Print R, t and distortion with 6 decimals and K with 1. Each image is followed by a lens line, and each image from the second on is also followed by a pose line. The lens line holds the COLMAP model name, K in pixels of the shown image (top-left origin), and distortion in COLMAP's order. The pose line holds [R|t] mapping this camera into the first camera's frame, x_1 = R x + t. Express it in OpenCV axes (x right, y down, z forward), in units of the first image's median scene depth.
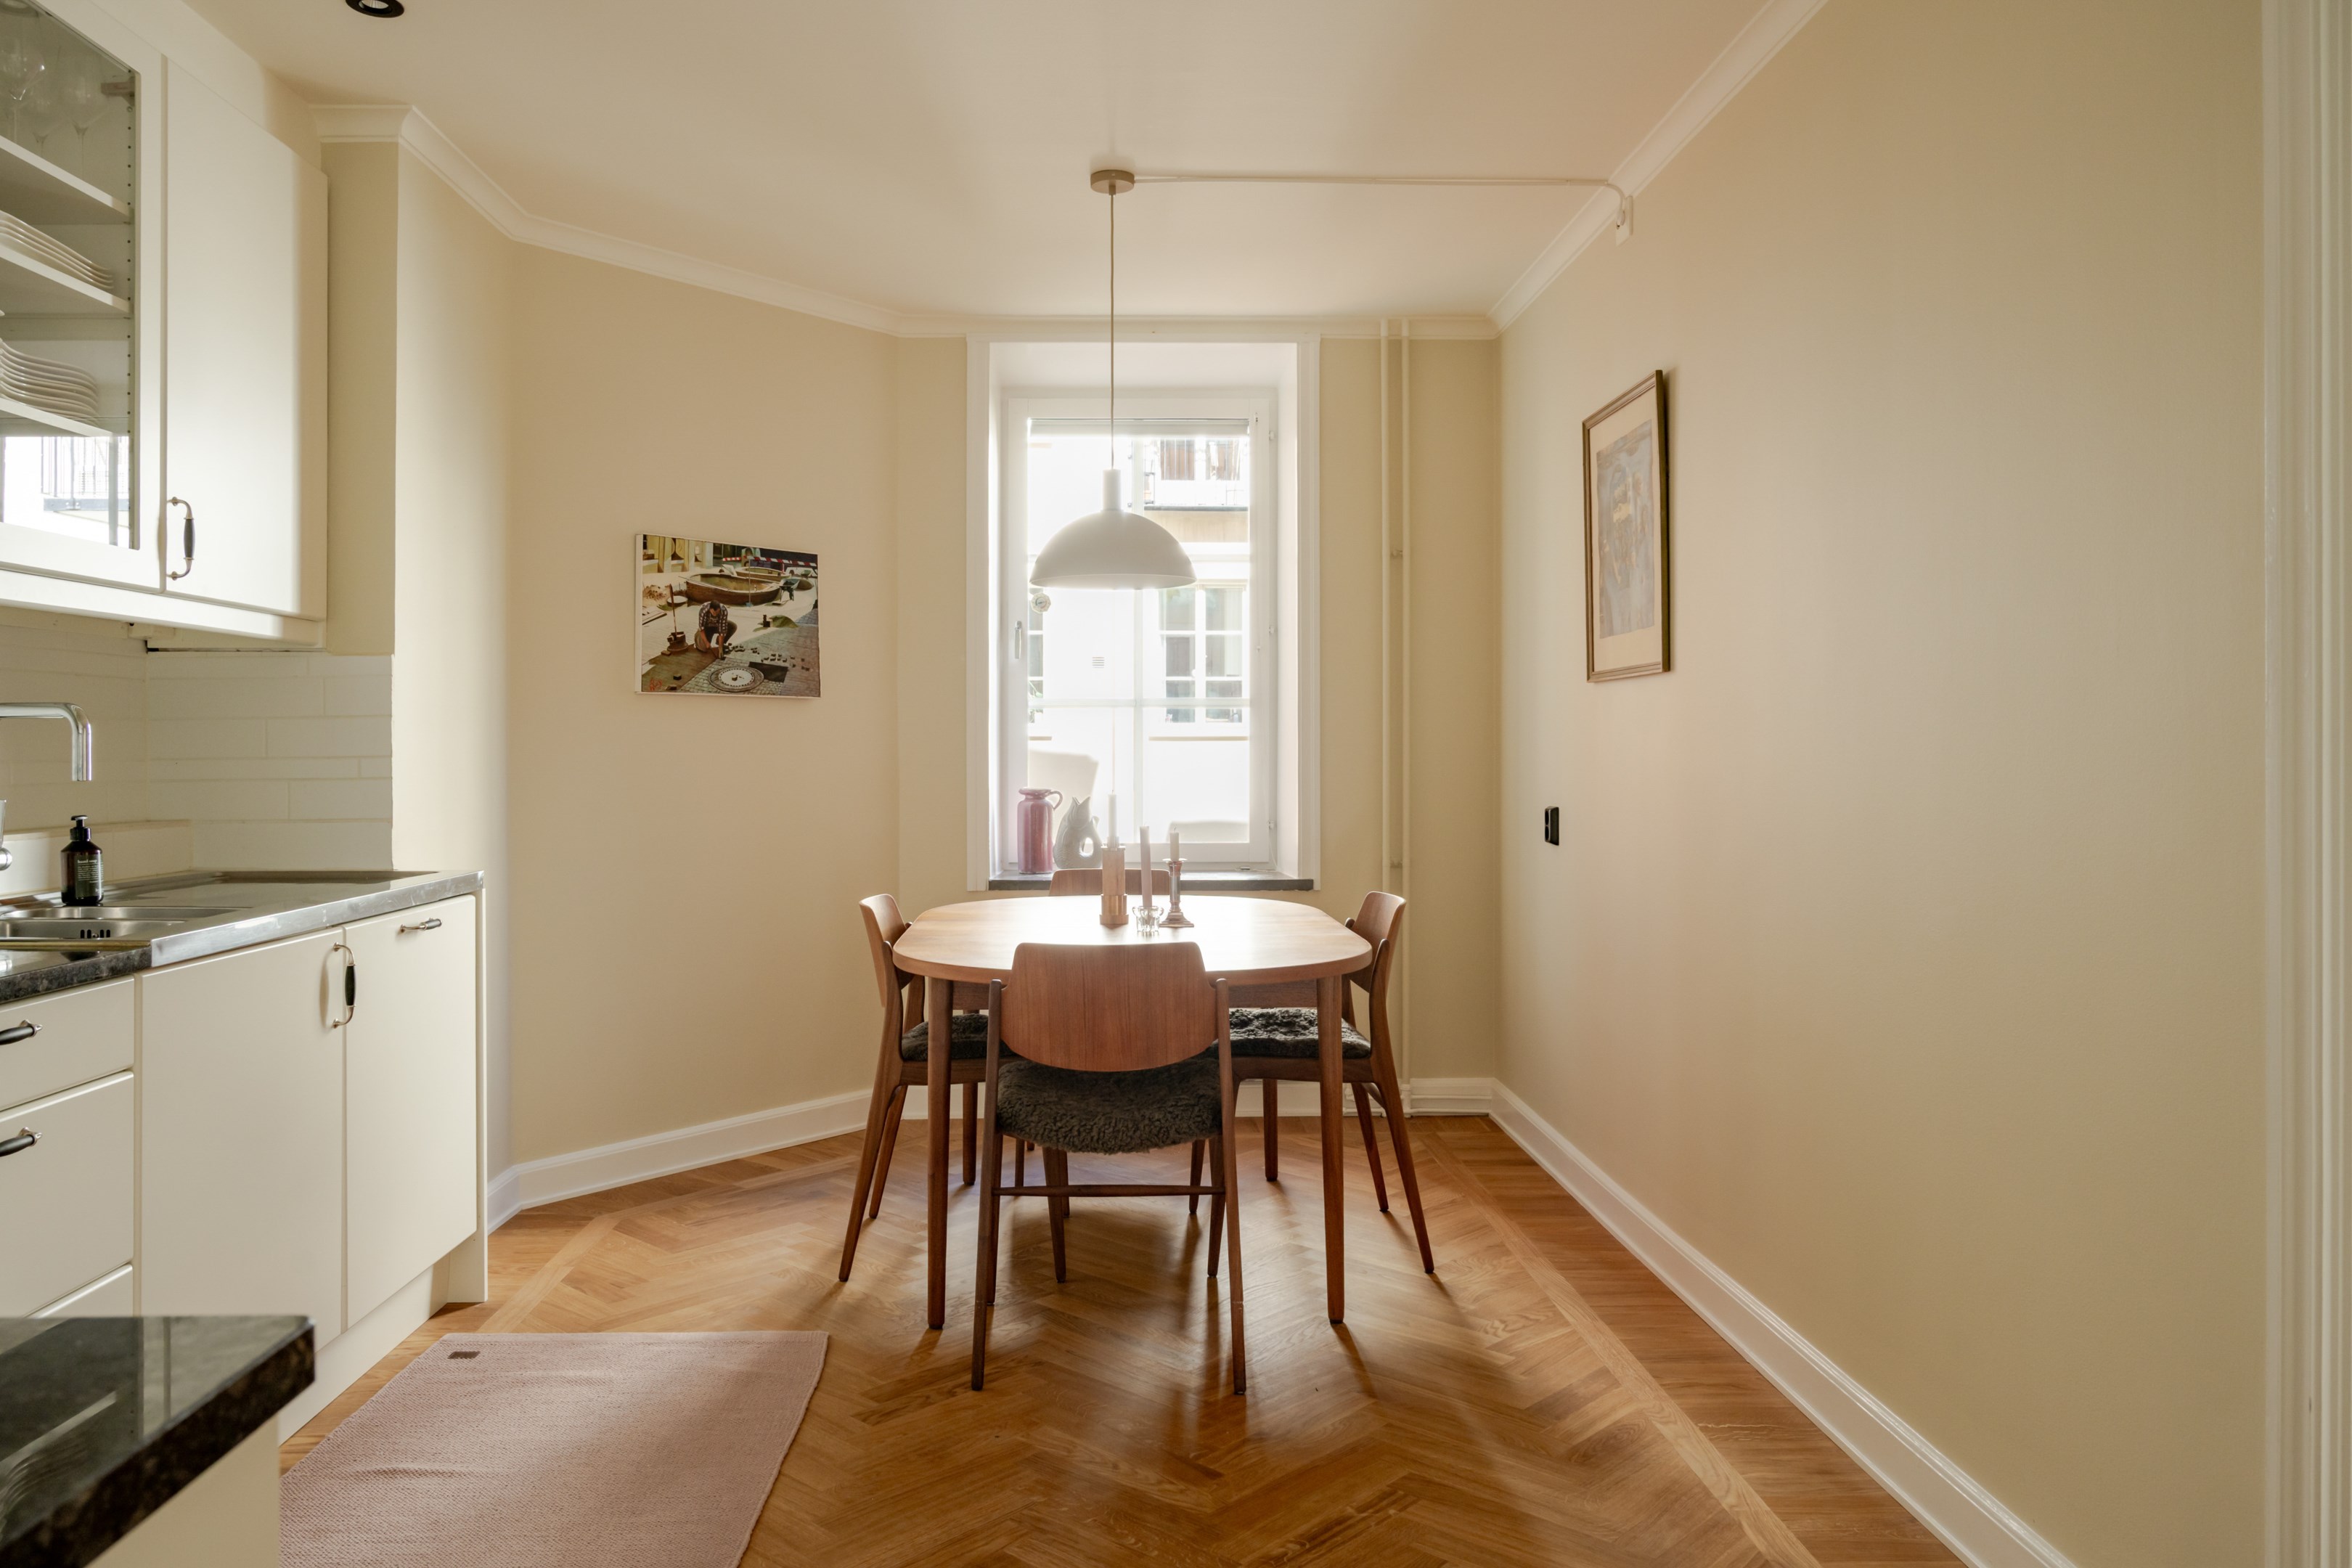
lens RADIAL K [[1670.4, 0, 1016.3], [0, 1670.4, 753.5], [0, 0, 1]] dist [-0.001523, -0.002615]
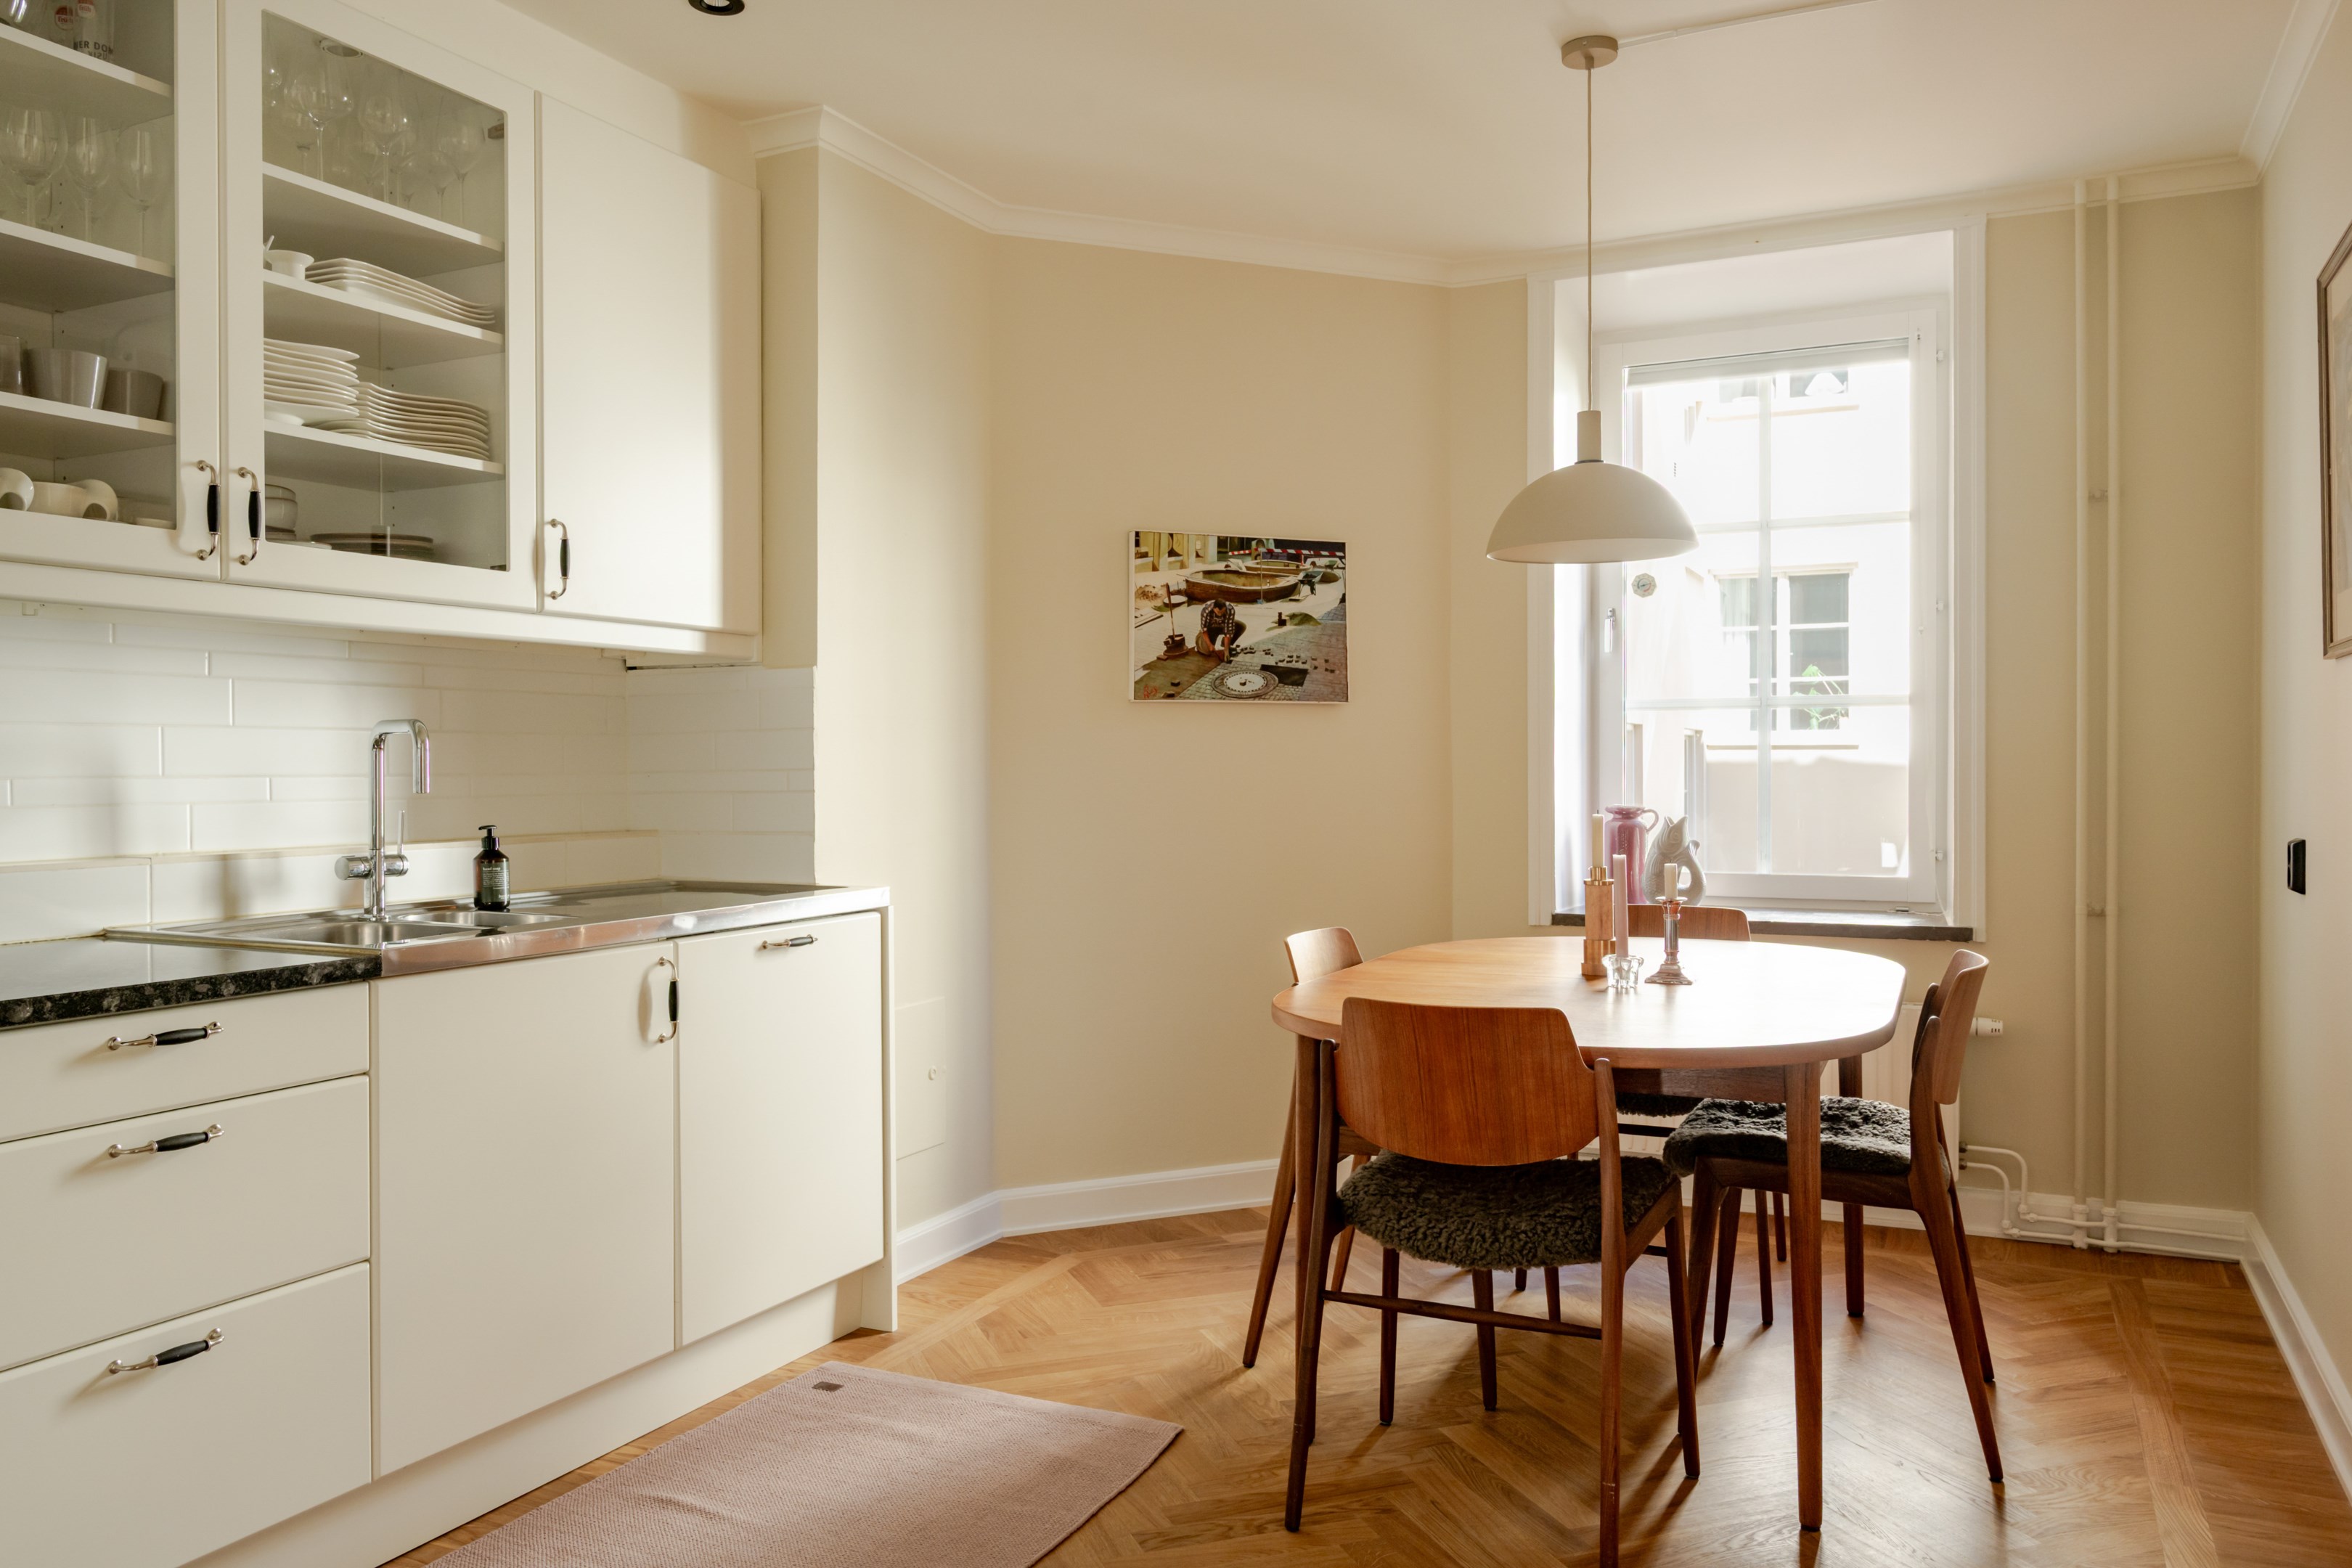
lens RADIAL K [[1674.6, 0, 1182.2], [0, 1674.6, 783.3], [0, 0, 1]] dist [-0.006225, 0.003377]
pose [[0.897353, 0.002244, -0.441309, 0.241139], [0.002486, 0.999946, 0.010140, 0.000541], [0.441307, -0.010196, 0.897298, 0.190654]]
